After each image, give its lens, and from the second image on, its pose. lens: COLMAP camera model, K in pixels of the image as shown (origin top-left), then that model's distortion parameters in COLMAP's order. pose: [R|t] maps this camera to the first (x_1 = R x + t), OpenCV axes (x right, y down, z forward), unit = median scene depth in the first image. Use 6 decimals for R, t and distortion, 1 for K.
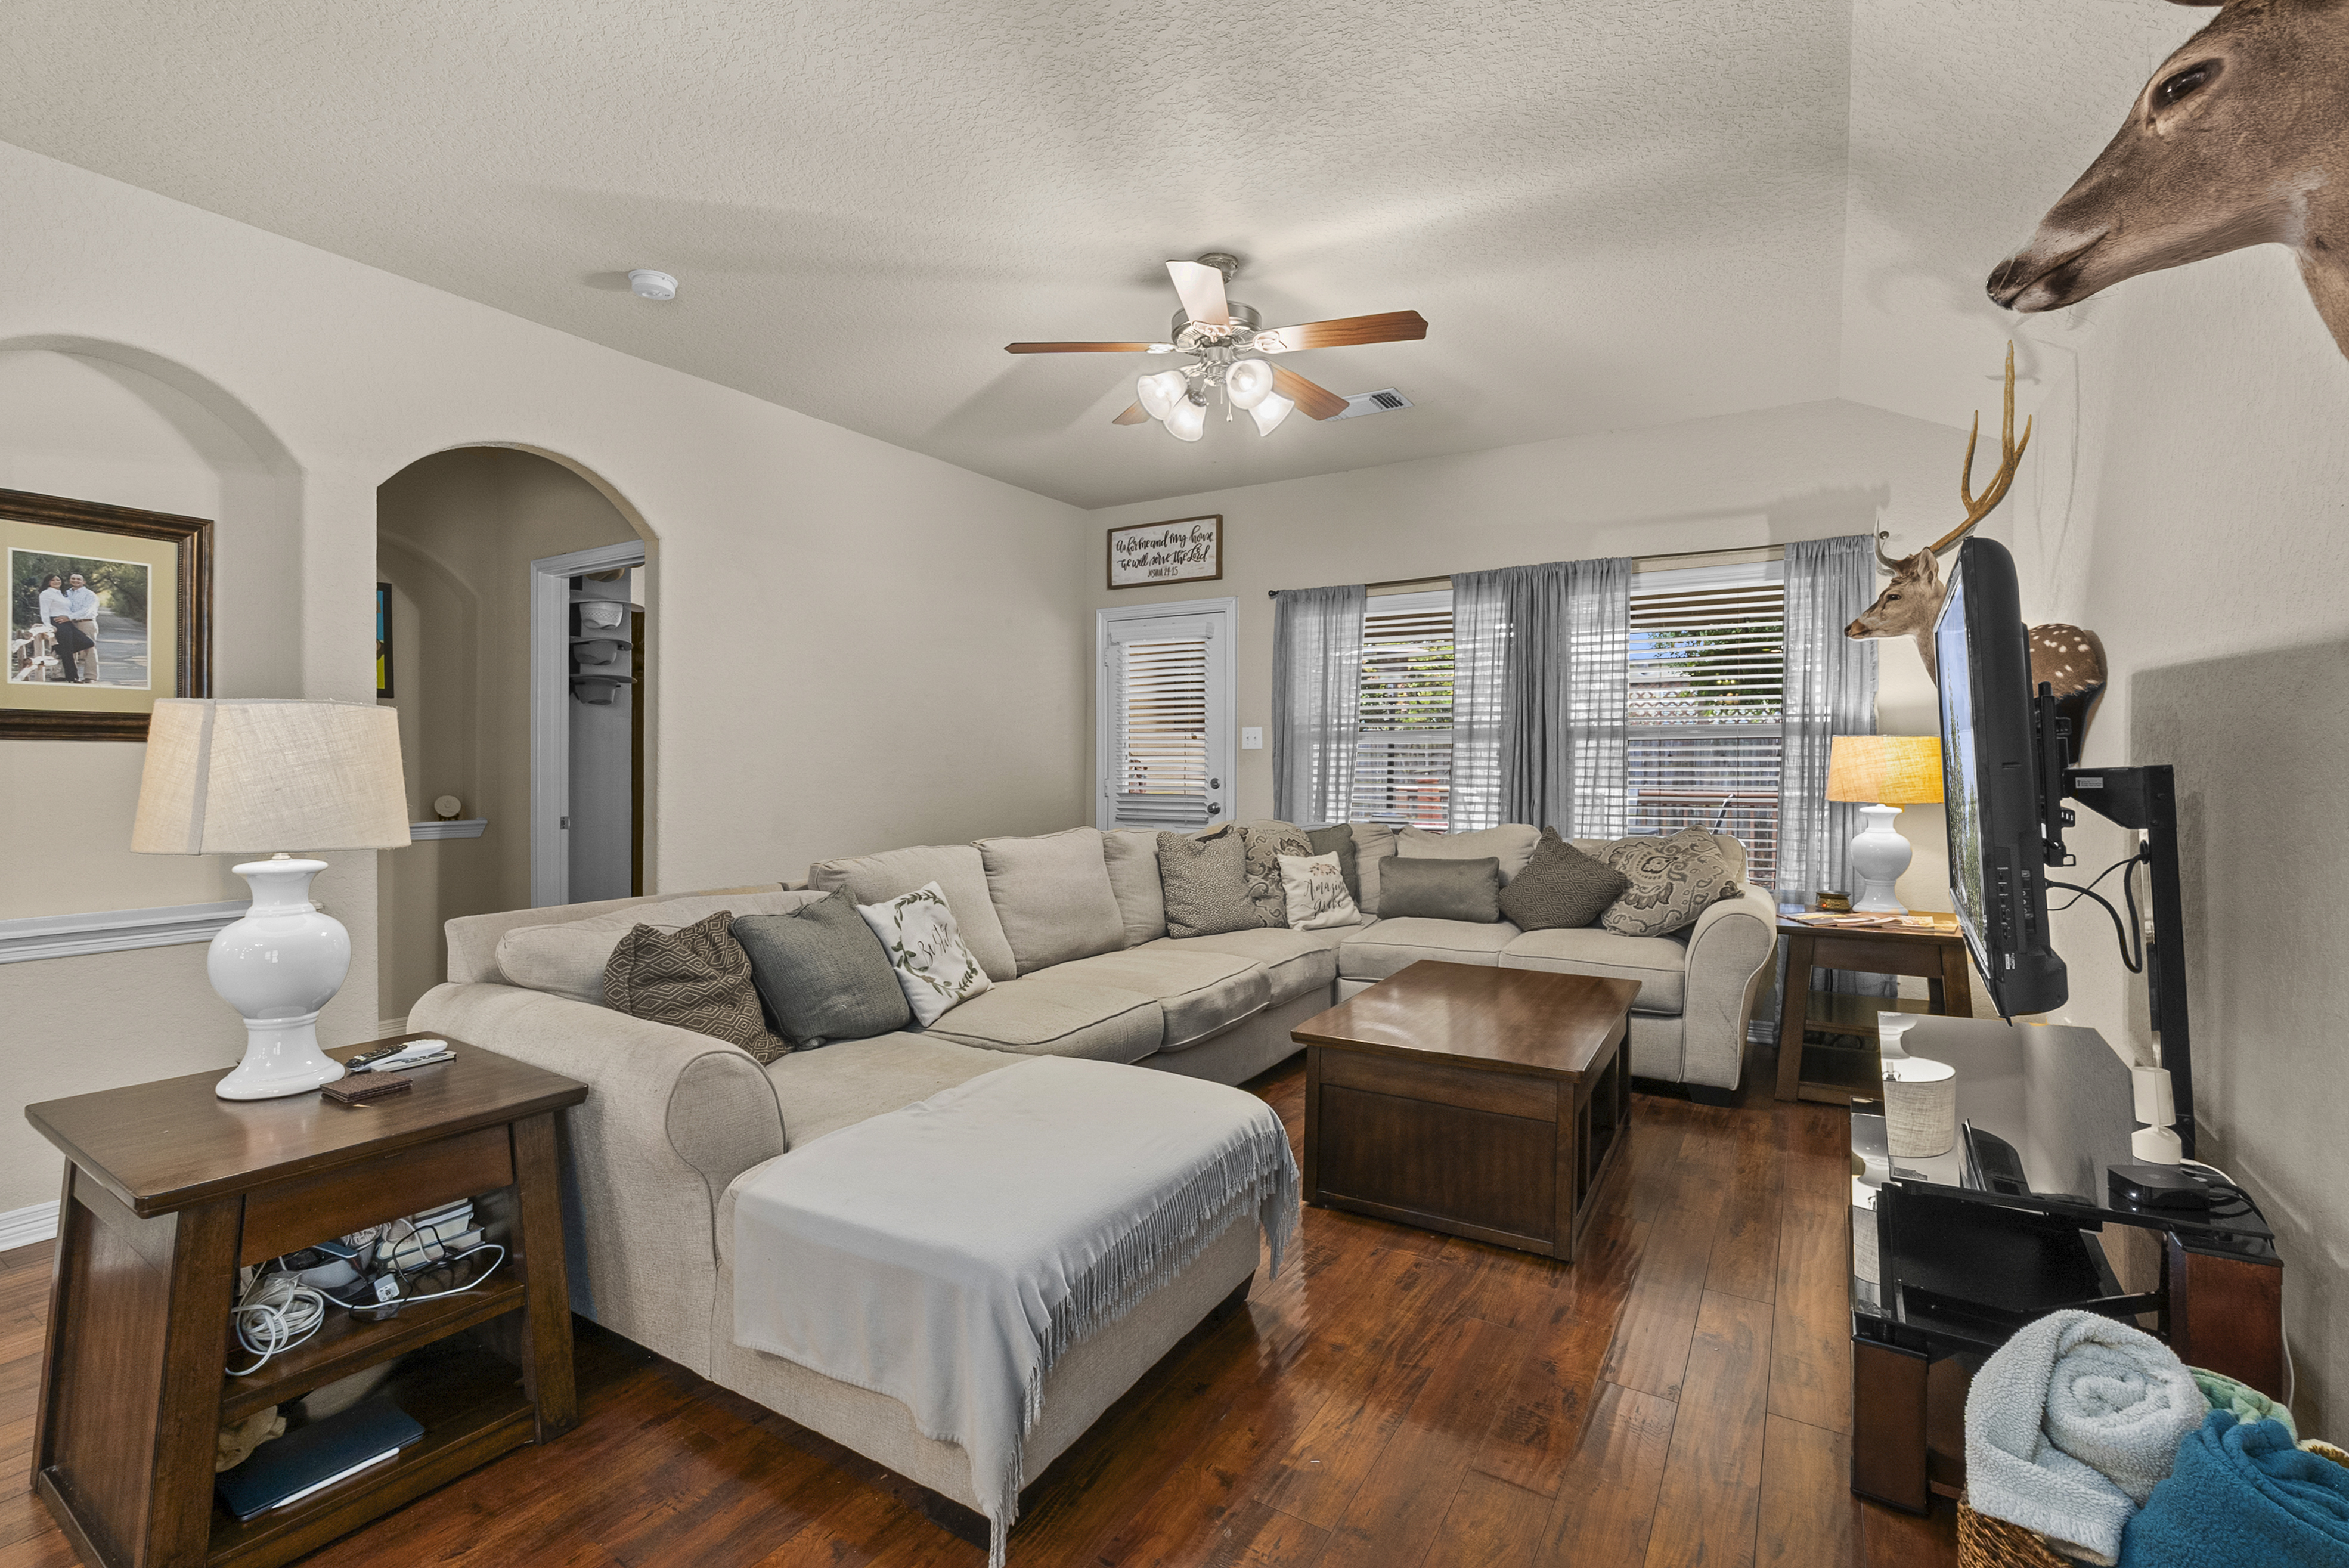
lens RADIAL K [[1021.7, 0, 1181.3], [0, 1021.7, 778.5], [0, 0, 1]] dist [-0.008153, 0.002535]
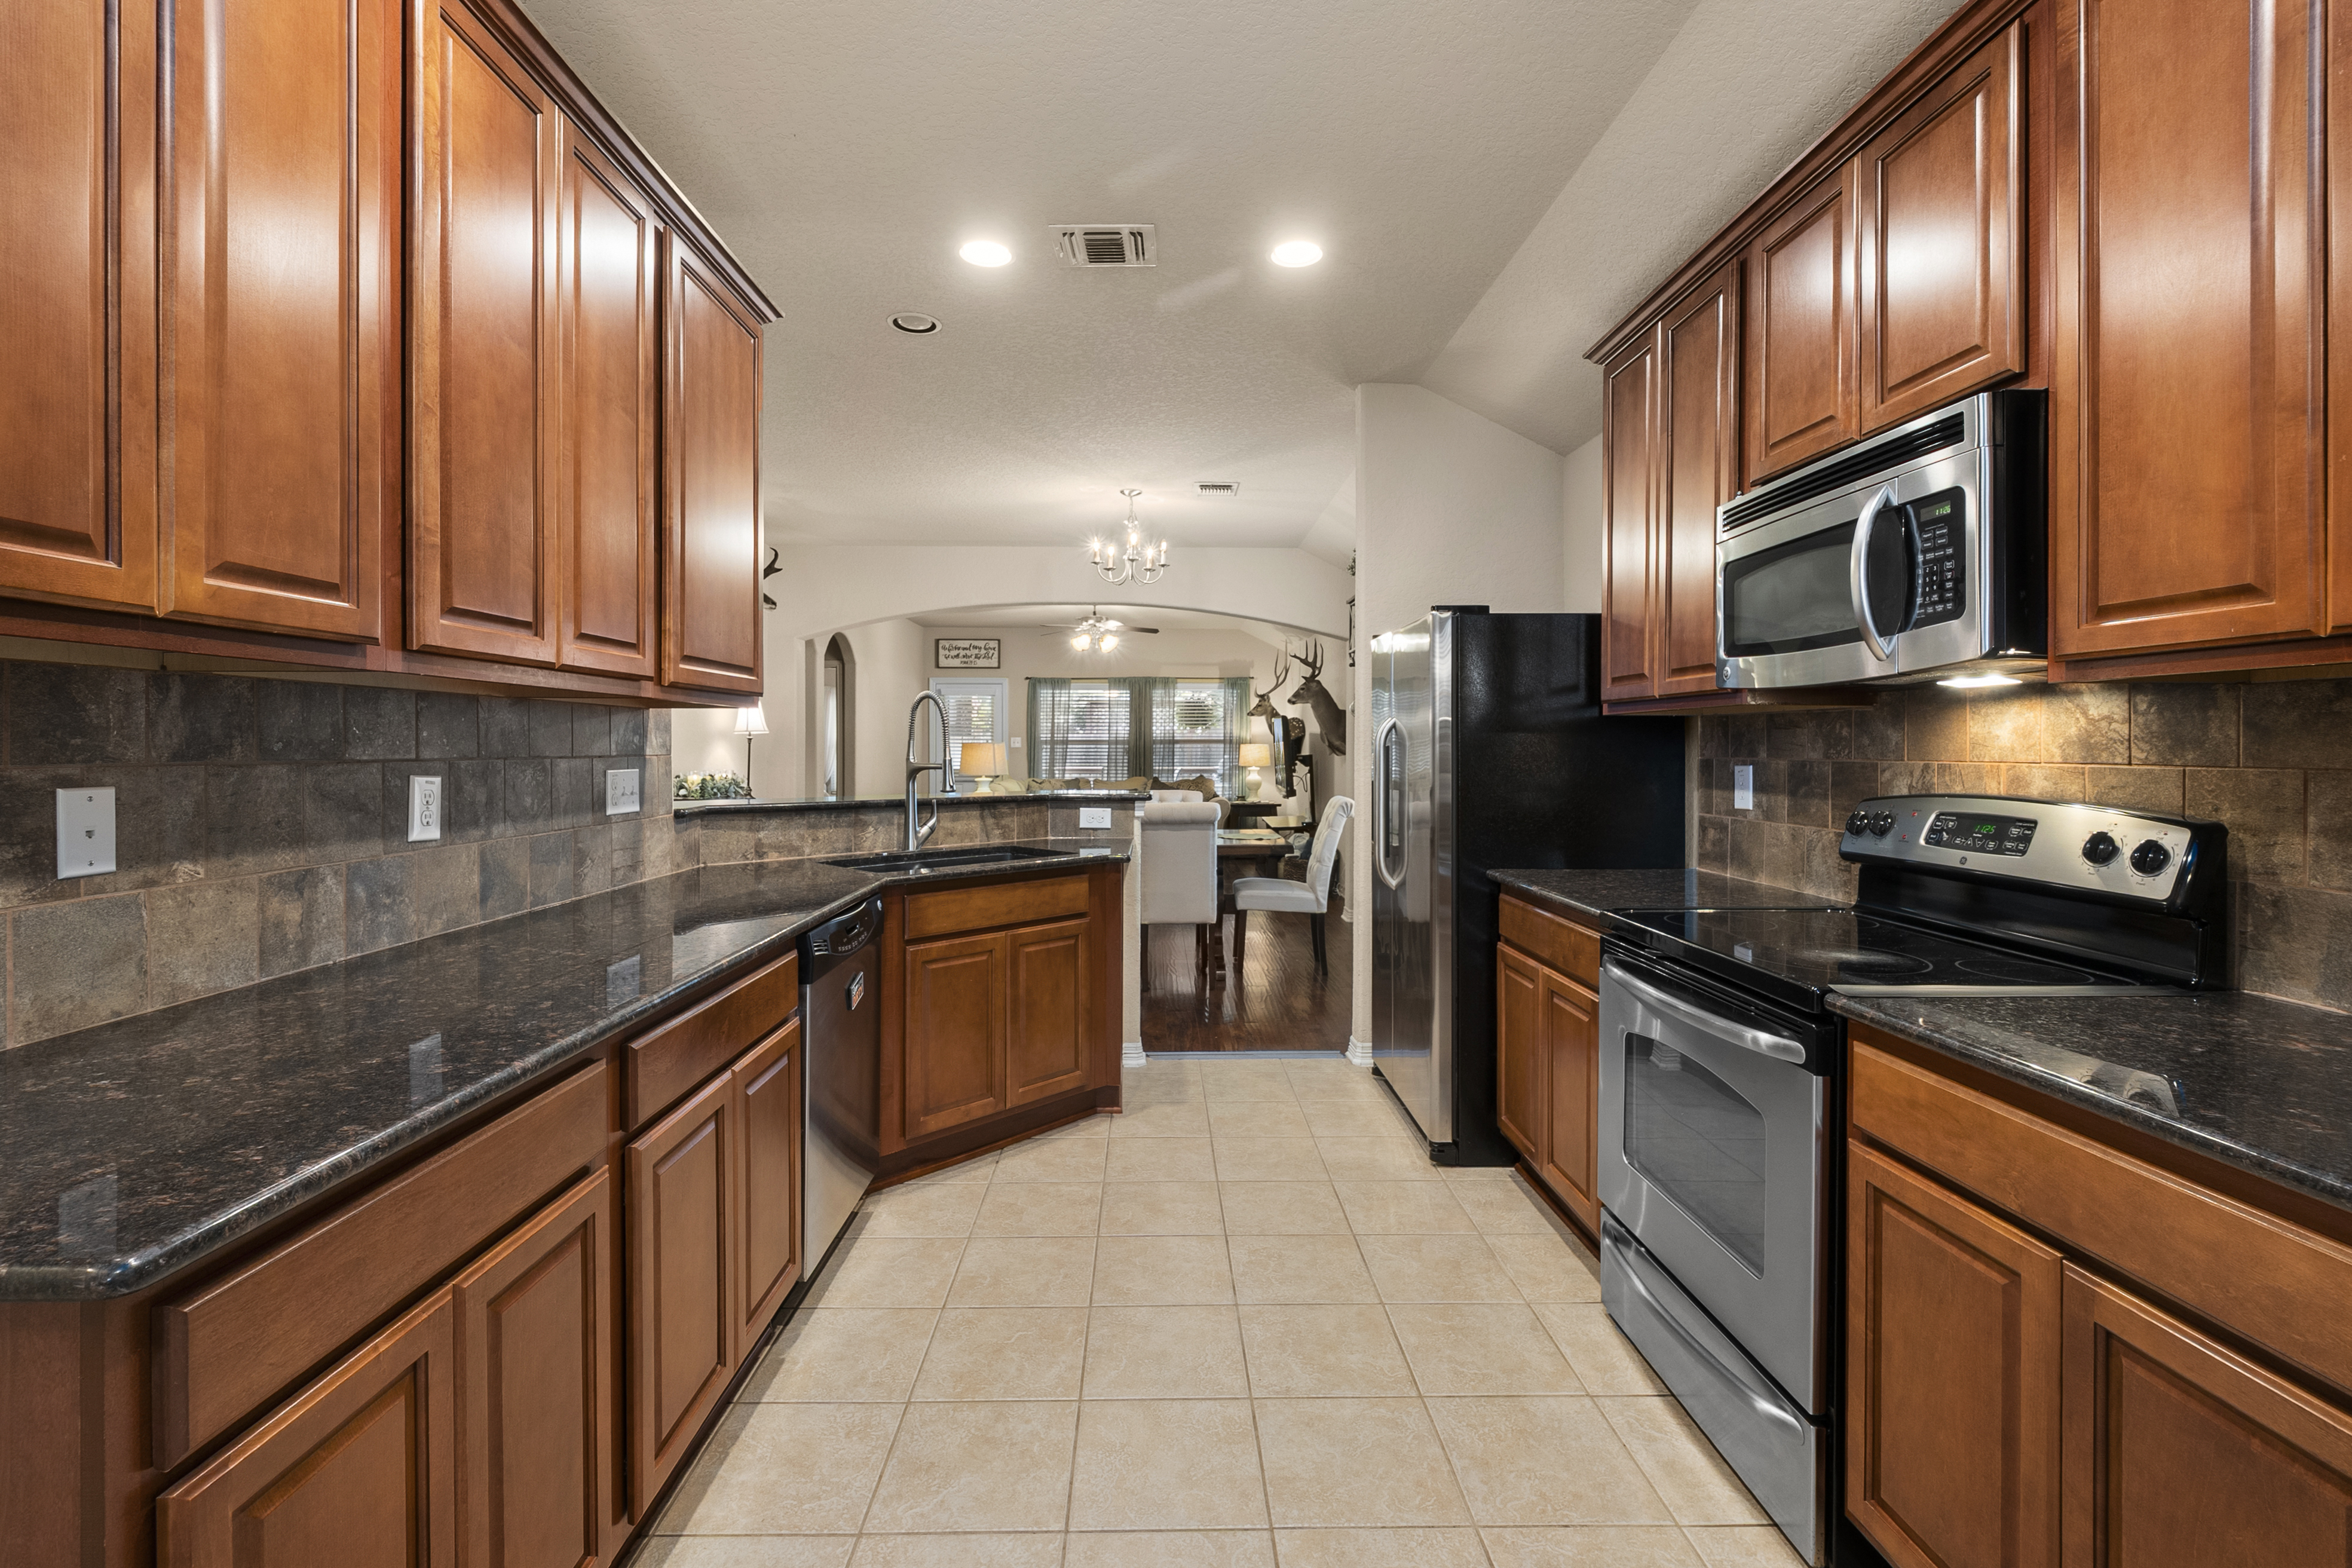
lens RADIAL K [[1023.0, 0, 1160.8], [0, 1023.0, 749.9], [0, 0, 1]] dist [-0.008153, 0.002535]
pose [[0.843782, -0.002264, 0.536682, -0.979003], [0.009893, 0.999887, -0.011336, 0.006298], [-0.536595, 0.014874, 0.843709, -1.180576]]
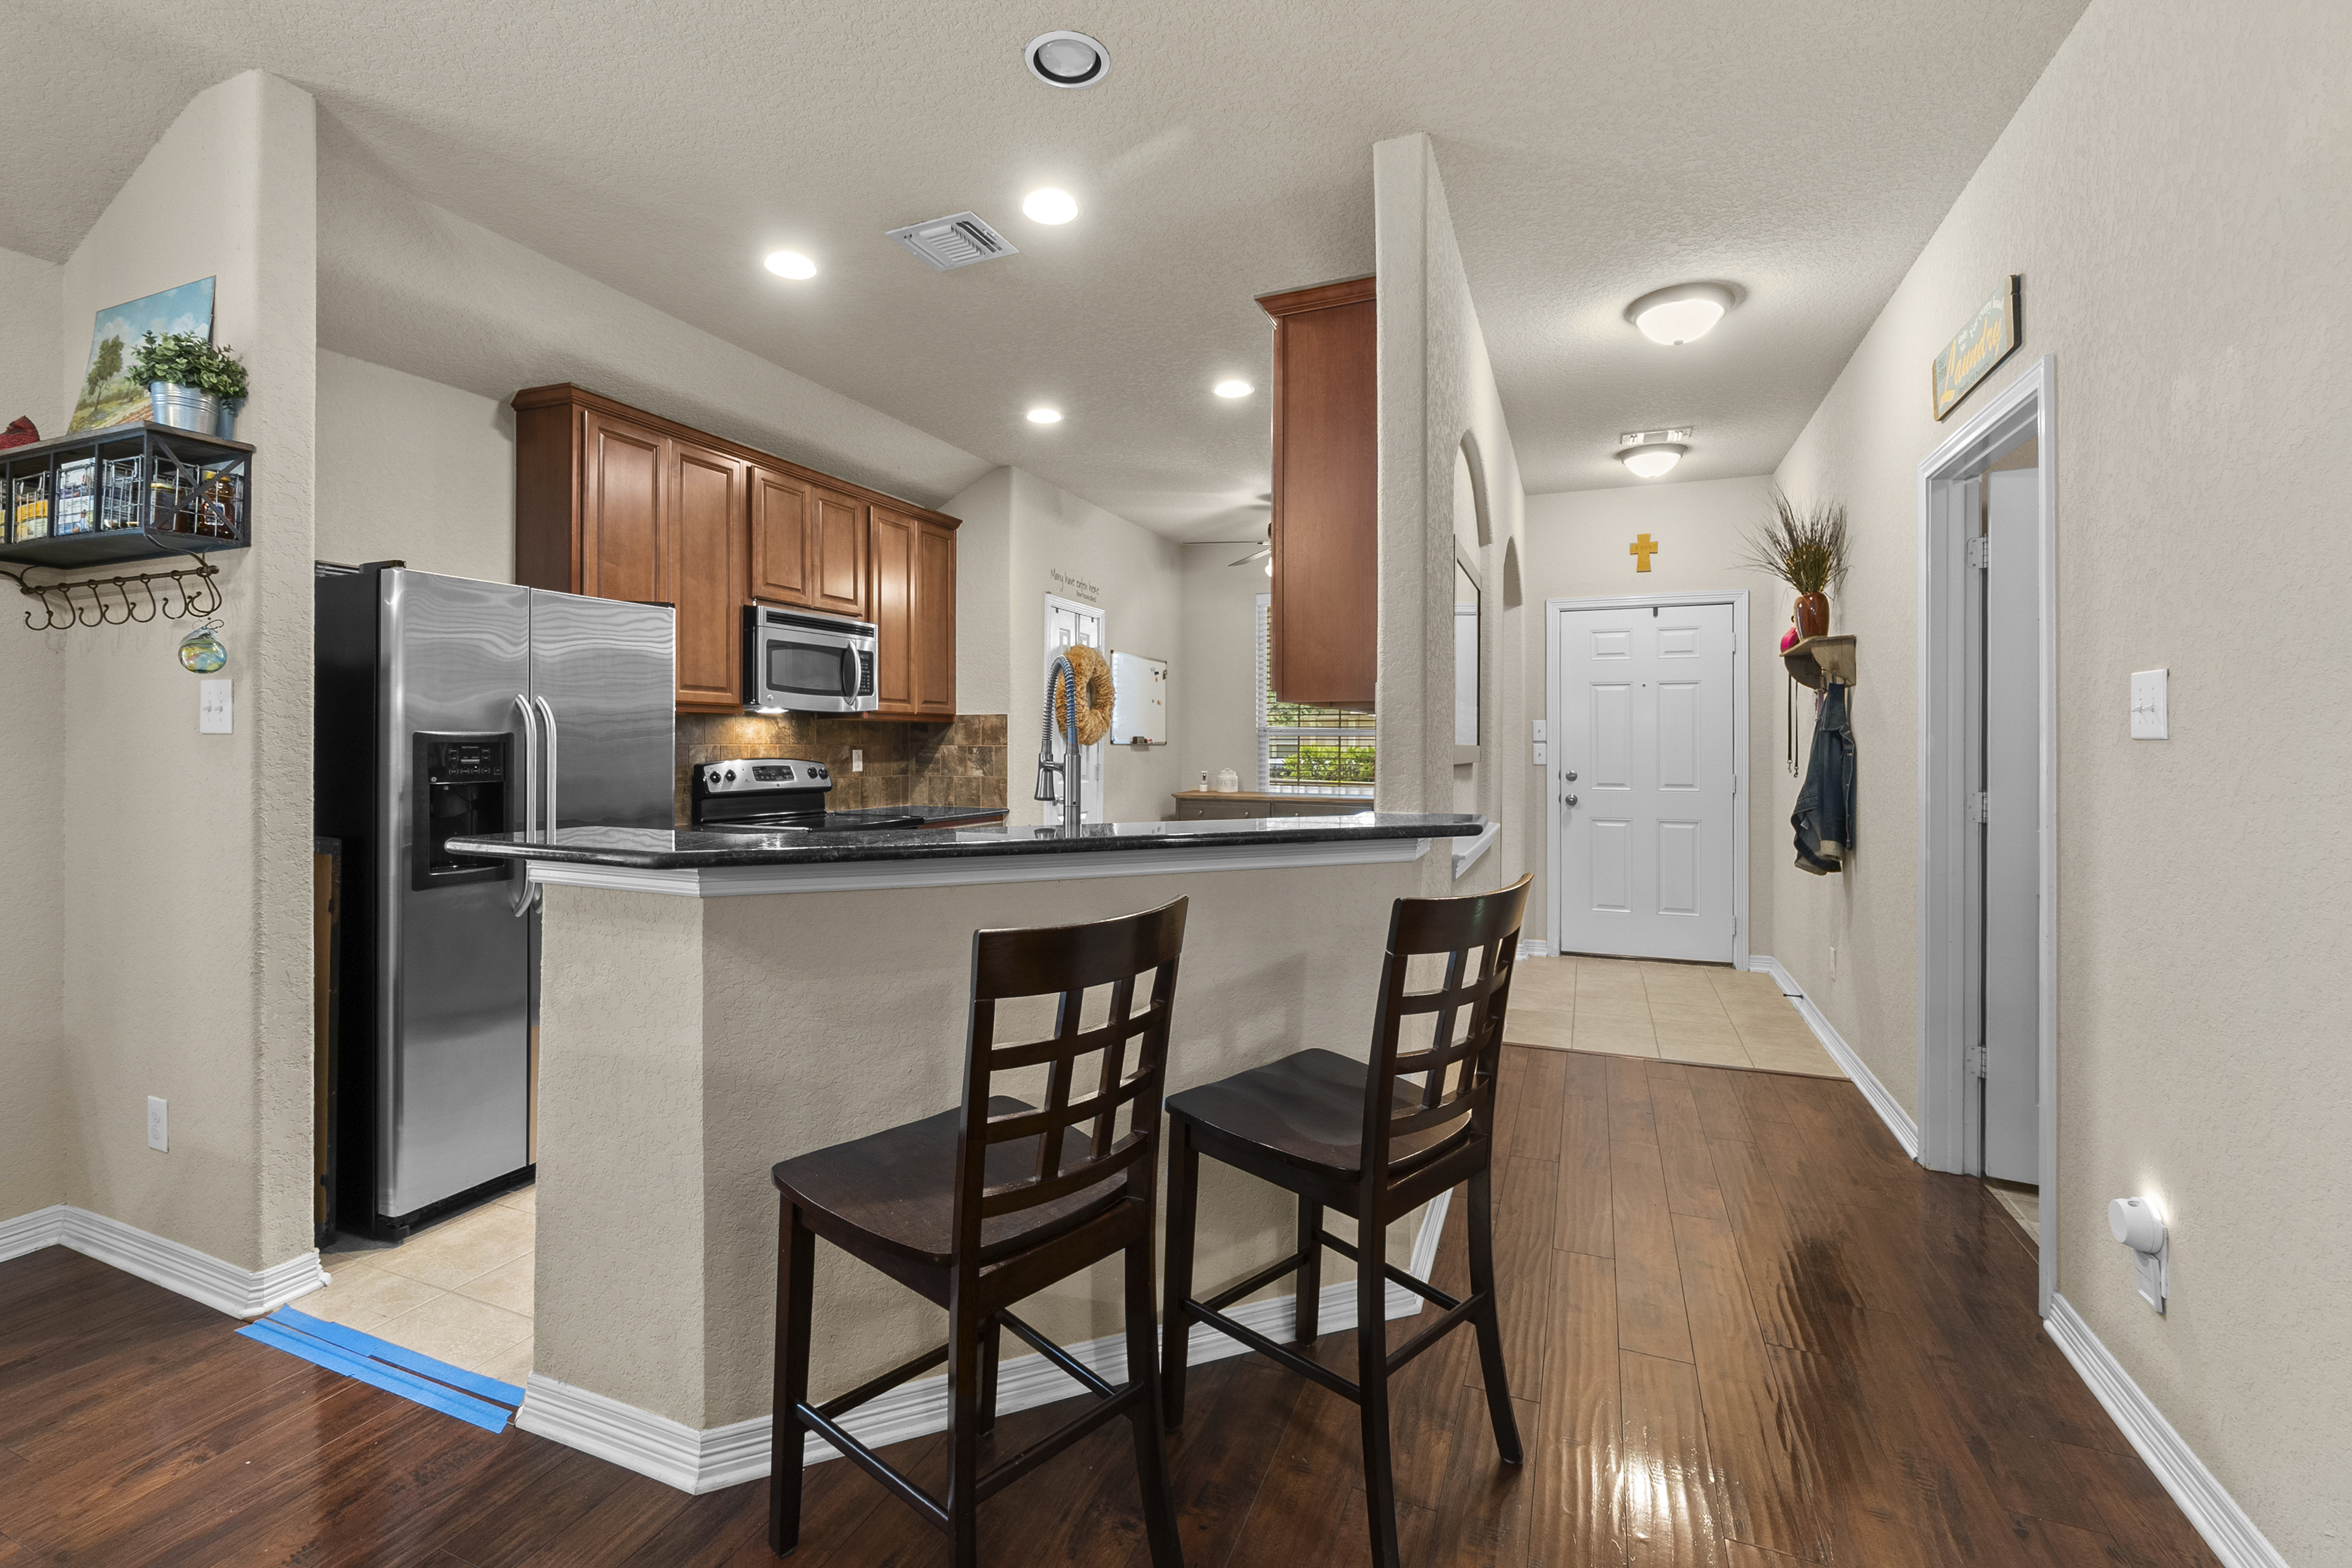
lens RADIAL K [[1023.0, 0, 1165.9], [0, 1023.0, 740.0], [0, 0, 1]] dist [-0.008153, 0.002535]
pose [[-0.986386, -0.008157, -0.164246, -0.705580], [-0.010637, 0.999842, 0.014225, -0.011449], [0.164105, 0.015778, -0.986317, -0.023912]]
